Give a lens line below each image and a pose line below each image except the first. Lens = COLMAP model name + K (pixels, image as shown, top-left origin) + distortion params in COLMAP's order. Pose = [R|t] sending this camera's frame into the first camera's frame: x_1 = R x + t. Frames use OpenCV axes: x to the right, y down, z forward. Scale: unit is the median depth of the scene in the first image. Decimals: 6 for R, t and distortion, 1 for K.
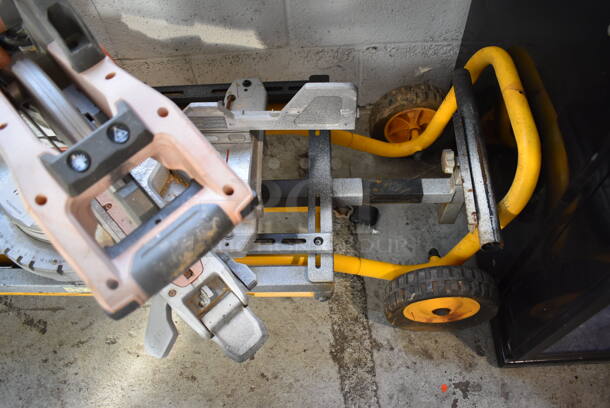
lens RADIAL K [[469.6, 0, 307.7], [0, 469.6, 199.8], [0, 0, 1]] dist [-0.096641, 0.011976]
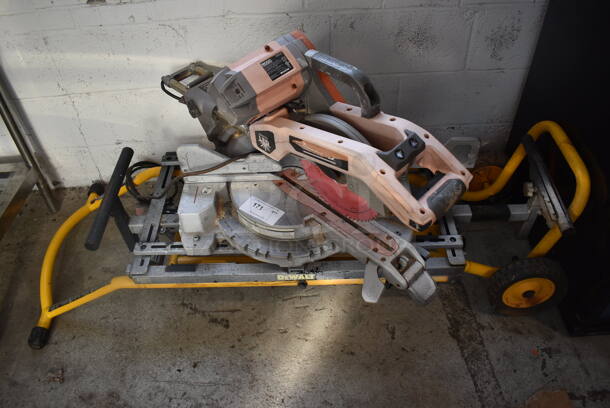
lens RADIAL K [[469.6, 0, 305.8], [0, 469.6, 200.0], [0, 0, 1]] dist [-0.096641, 0.011976]
pose [[0.999846, -0.001690, 0.017457, -0.422457], [0.005409, 0.976533, -0.215299, 0.249755], [-0.016683, 0.215360, 0.976392, -0.440033]]
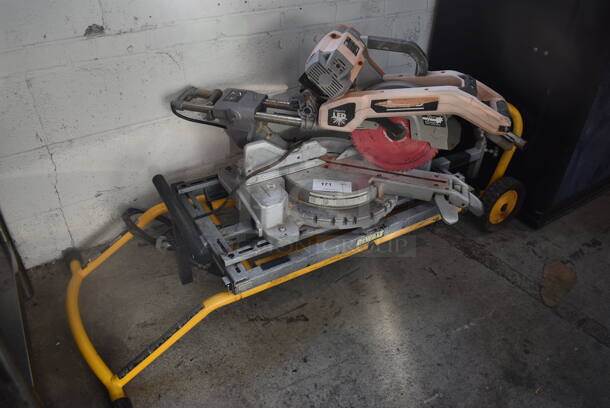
lens RADIAL K [[469.6, 0, 302.3], [0, 469.6, 203.8], [0, 0, 1]] dist [-0.096641, 0.011976]
pose [[0.849933, -0.242401, 0.467819, -1.283436], [0.398984, 0.876007, -0.270969, 0.399757], [-0.344130, 0.416957, 0.841262, -0.326401]]
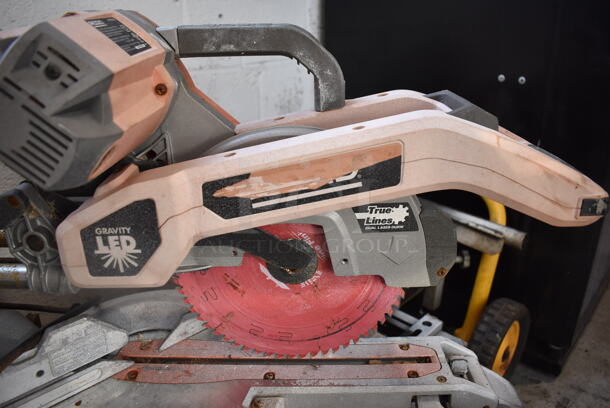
lens RADIAL K [[469.6, 0, 305.2], [0, 469.6, 204.7], [0, 0, 1]] dist [-0.096641, 0.011976]
pose [[0.686705, -0.218835, 0.693215, -0.676984], [0.596022, 0.715432, -0.364575, 0.097062], [-0.416167, 0.663527, 0.621721, 0.288635]]
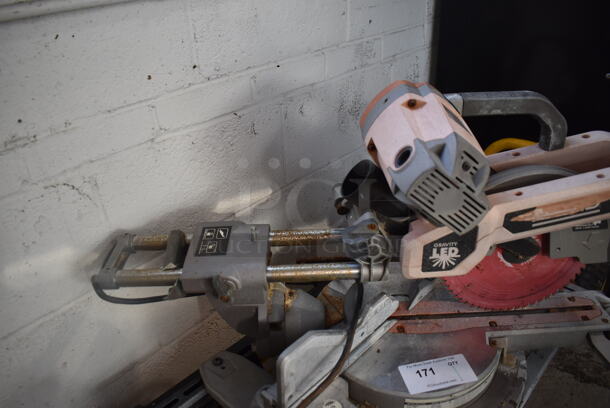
lens RADIAL K [[469.6, 0, 303.1], [0, 469.6, 204.4], [0, 0, 1]] dist [-0.096641, 0.011976]
pose [[0.688836, -0.338799, 0.640875, -1.064871], [0.615828, 0.739892, -0.270769, -0.137898], [-0.382442, 0.581184, 0.718306, 0.205664]]
